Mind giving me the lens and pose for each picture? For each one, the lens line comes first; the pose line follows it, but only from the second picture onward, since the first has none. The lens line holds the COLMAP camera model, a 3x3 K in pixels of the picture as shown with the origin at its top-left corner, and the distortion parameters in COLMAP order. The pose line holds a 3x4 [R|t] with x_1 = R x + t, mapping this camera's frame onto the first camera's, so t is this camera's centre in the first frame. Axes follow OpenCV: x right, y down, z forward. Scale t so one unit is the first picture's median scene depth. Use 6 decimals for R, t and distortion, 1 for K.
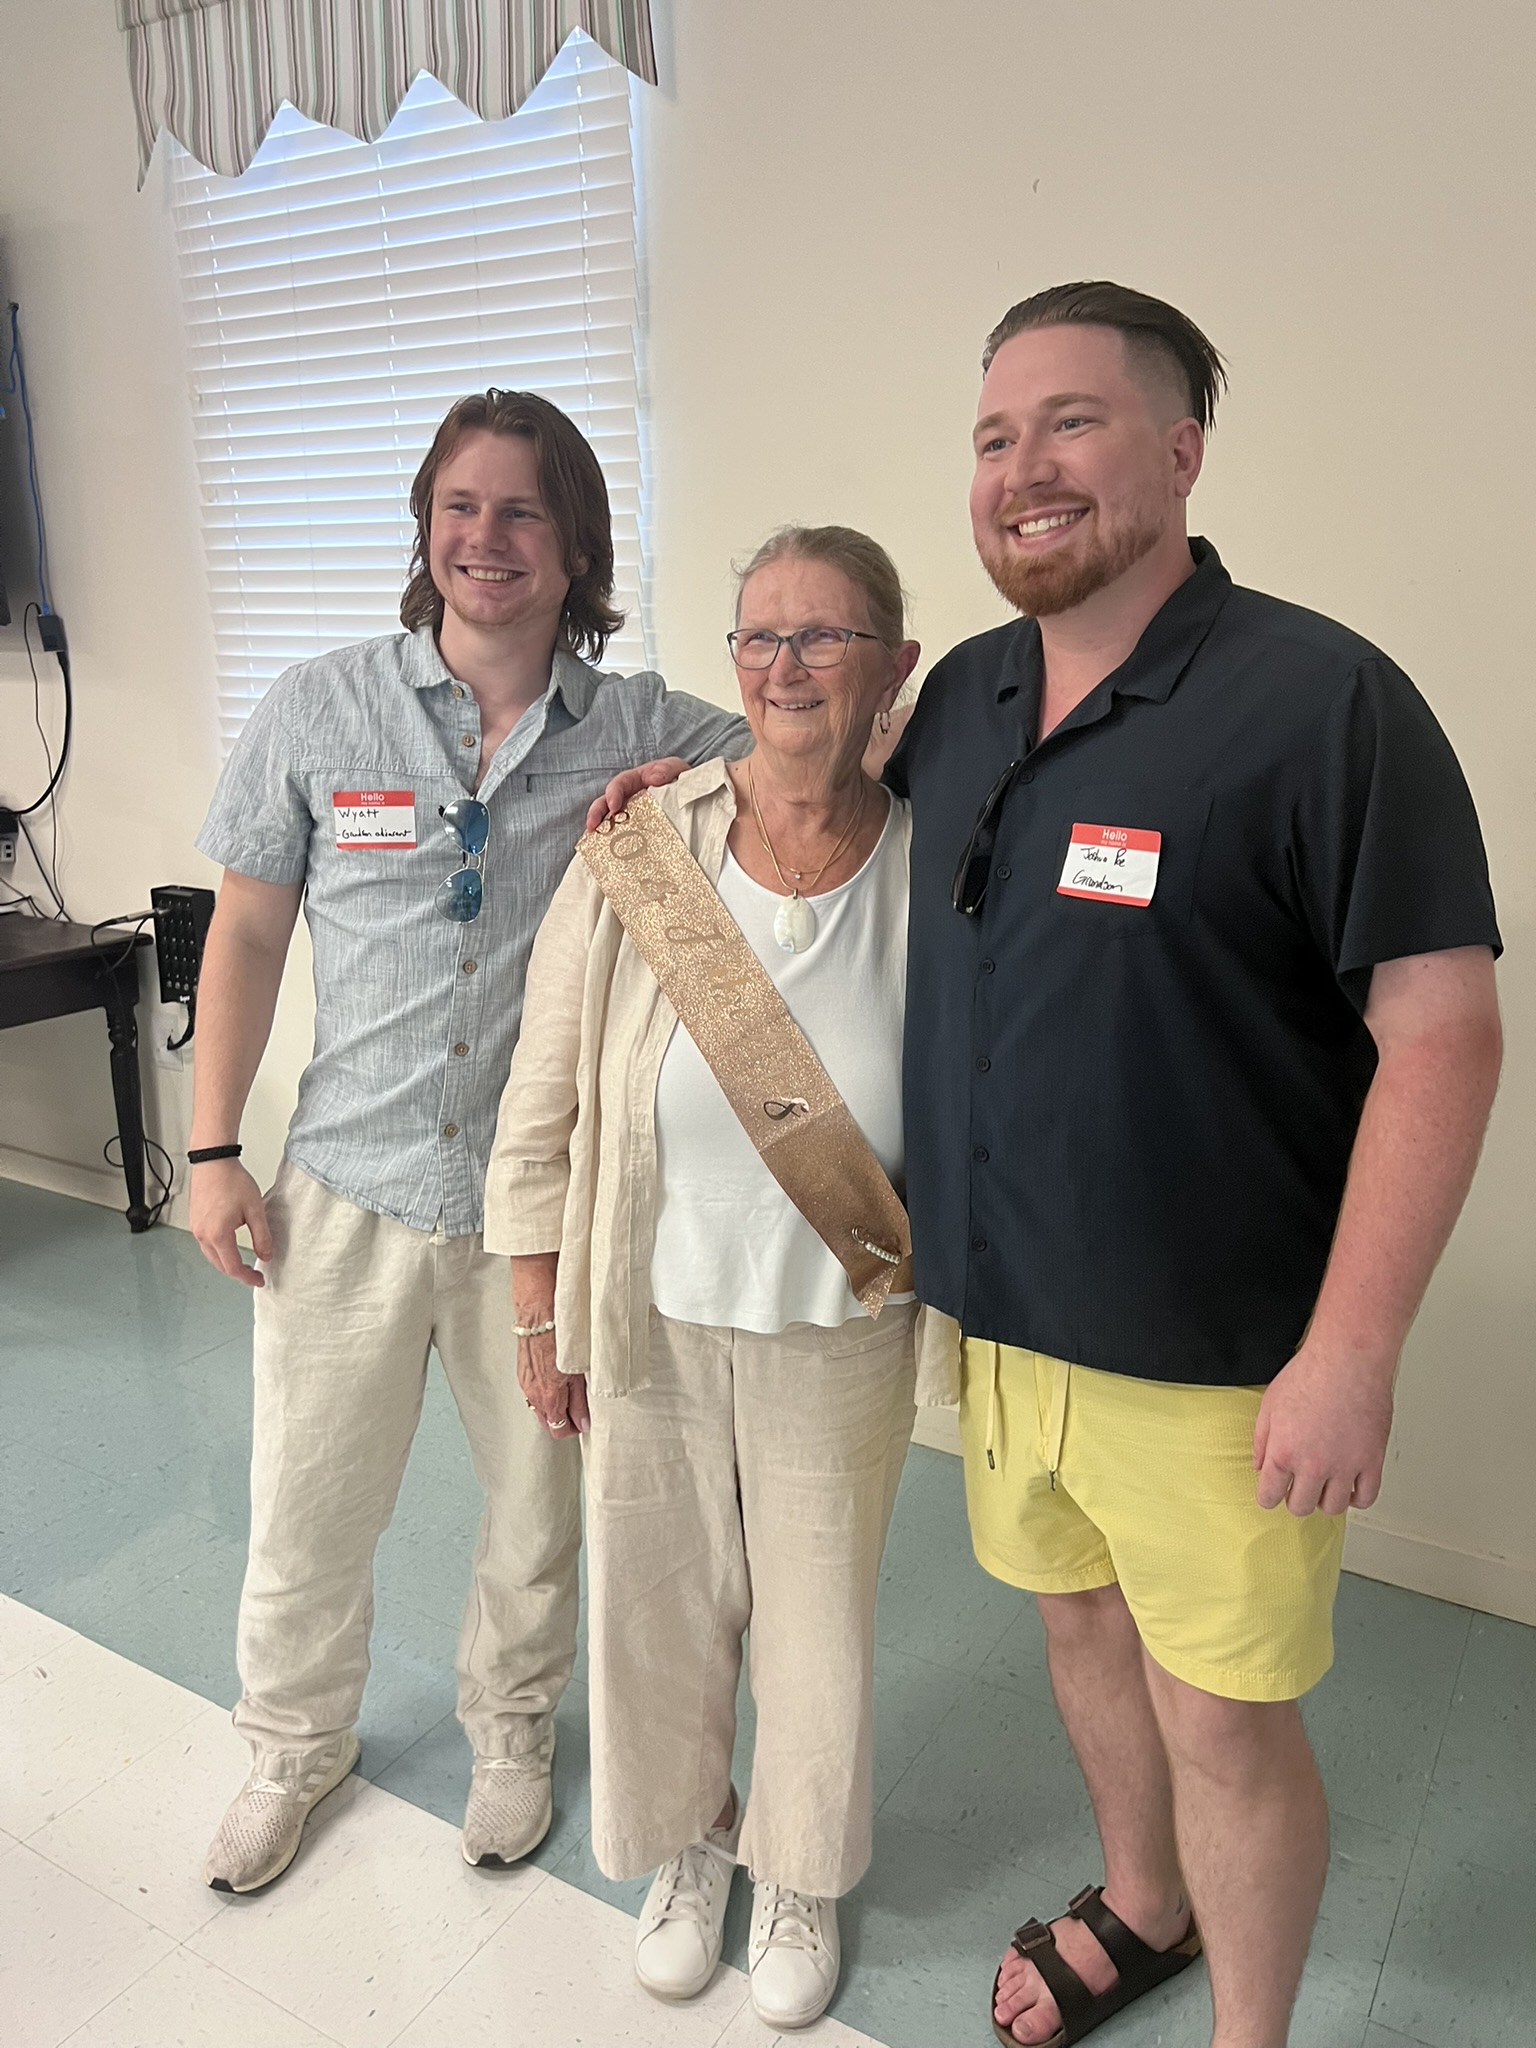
lens RADIAL K [[1575.4, 0, 752.1], [0, 1575.4, 1016.1], [0, 0, 1]] dist [0.060000, -0.047949]
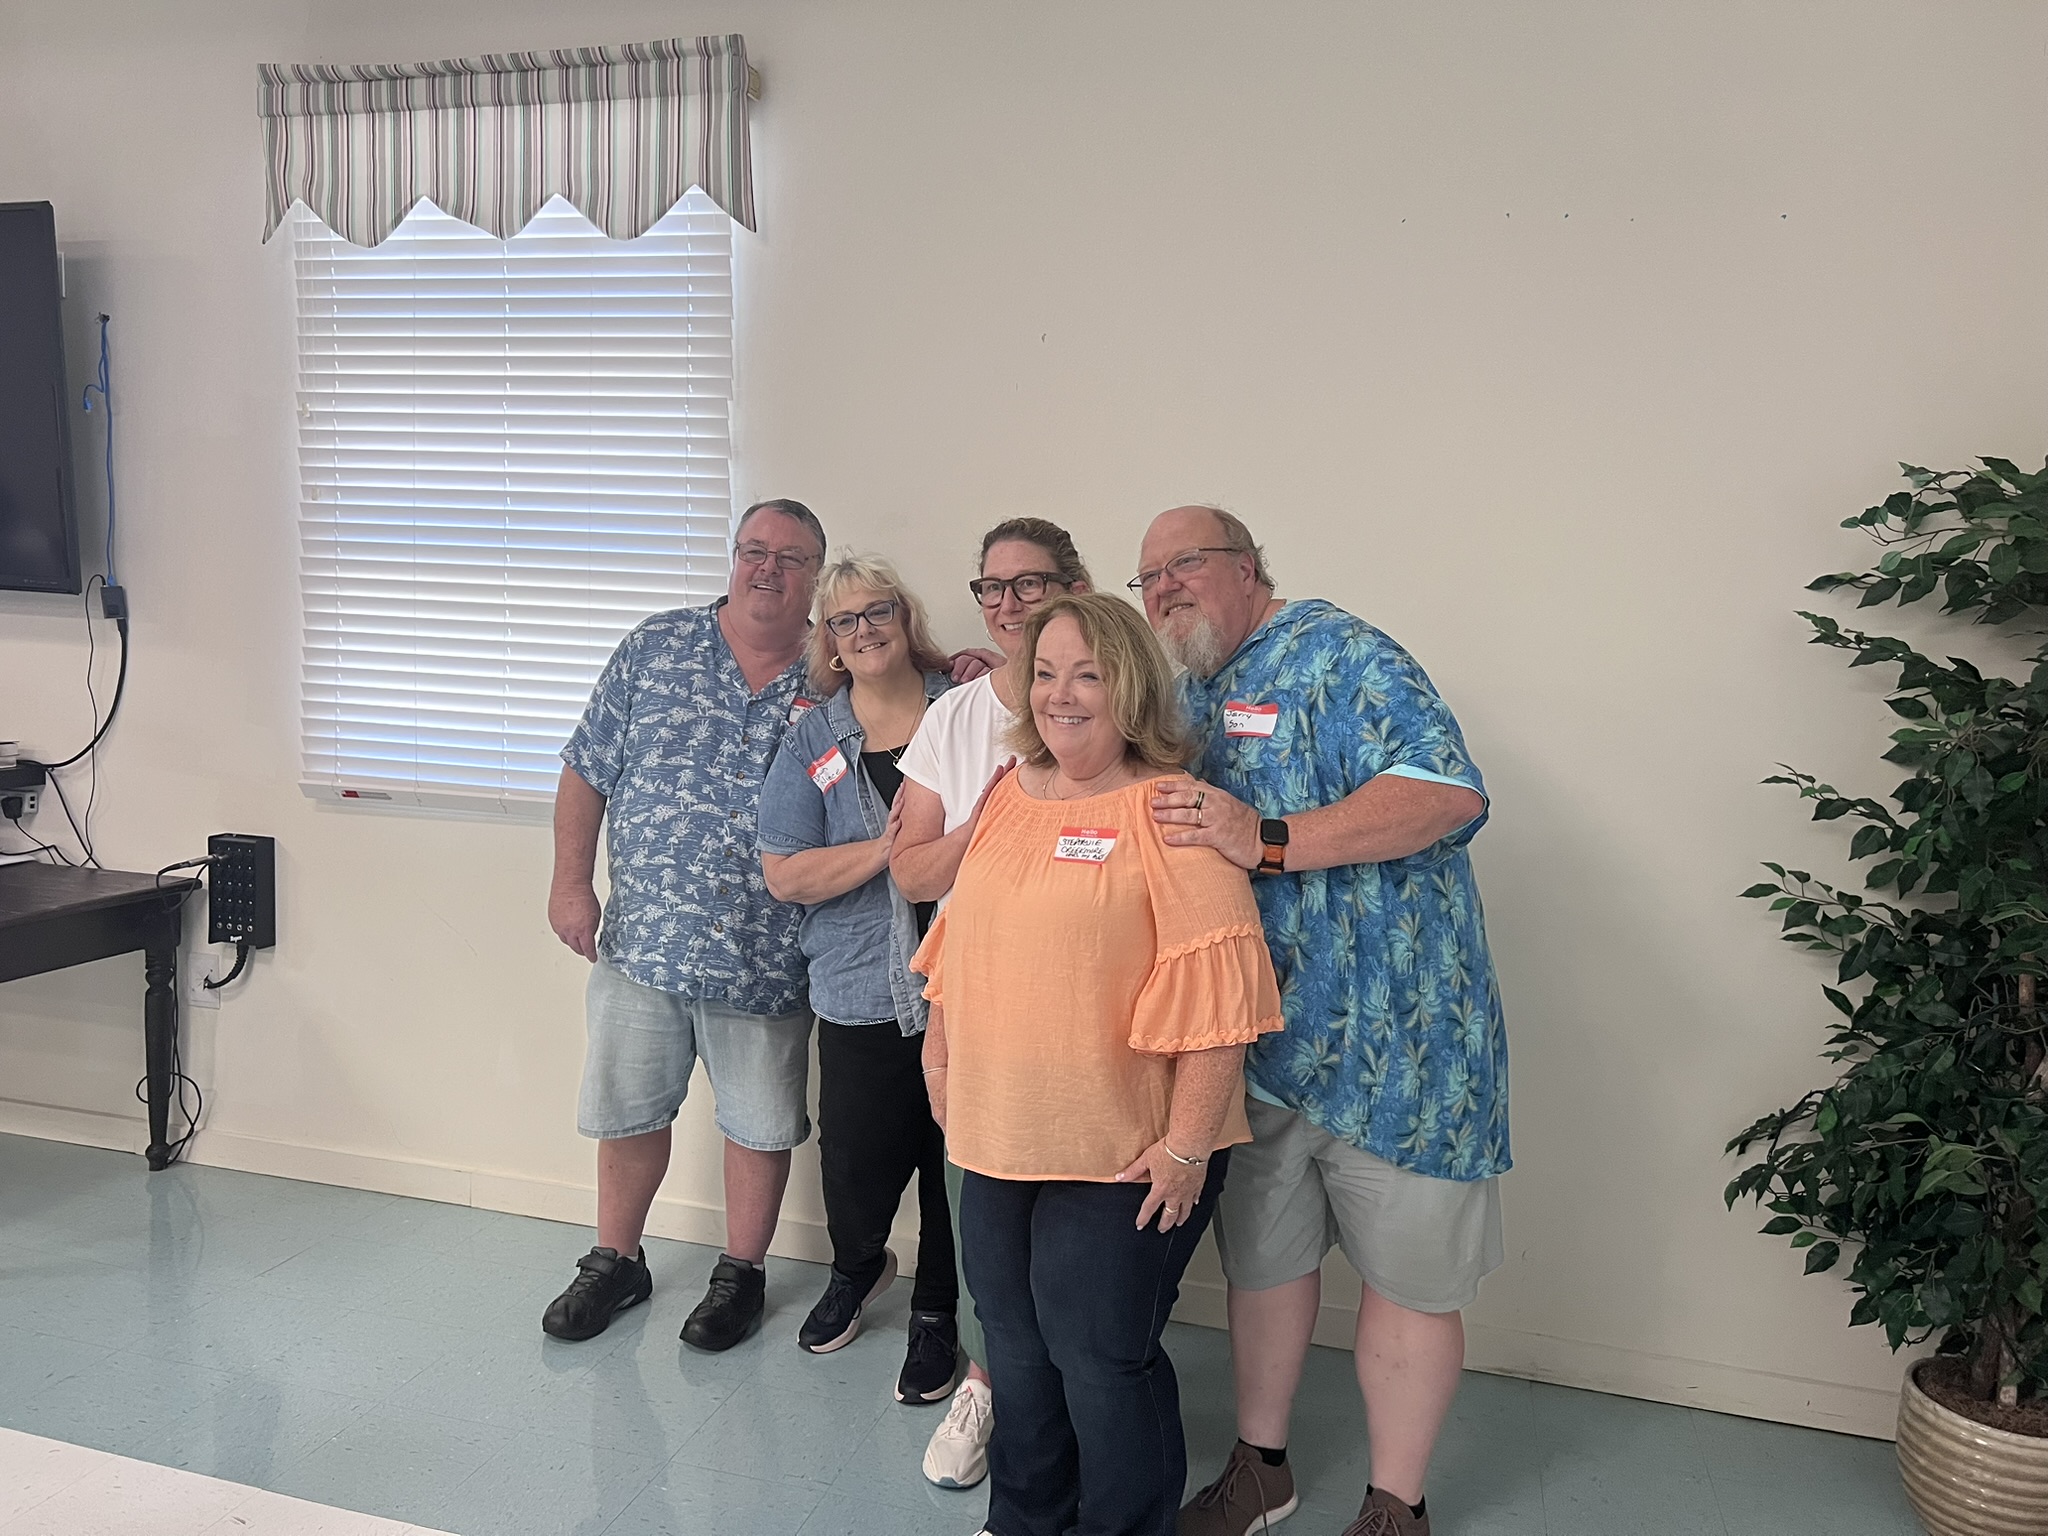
lens RADIAL K [[1575.4, 0, 1008.4], [0, 1575.4, 773.6], [0, 0, 1]] dist [0.060000, -0.047949]
pose [[0.961682, 0.013202, 0.273849, -0.199846], [0.024076, 0.990915, -0.132319, 0.044517], [-0.273108, 0.133842, 0.952627, -0.245924]]
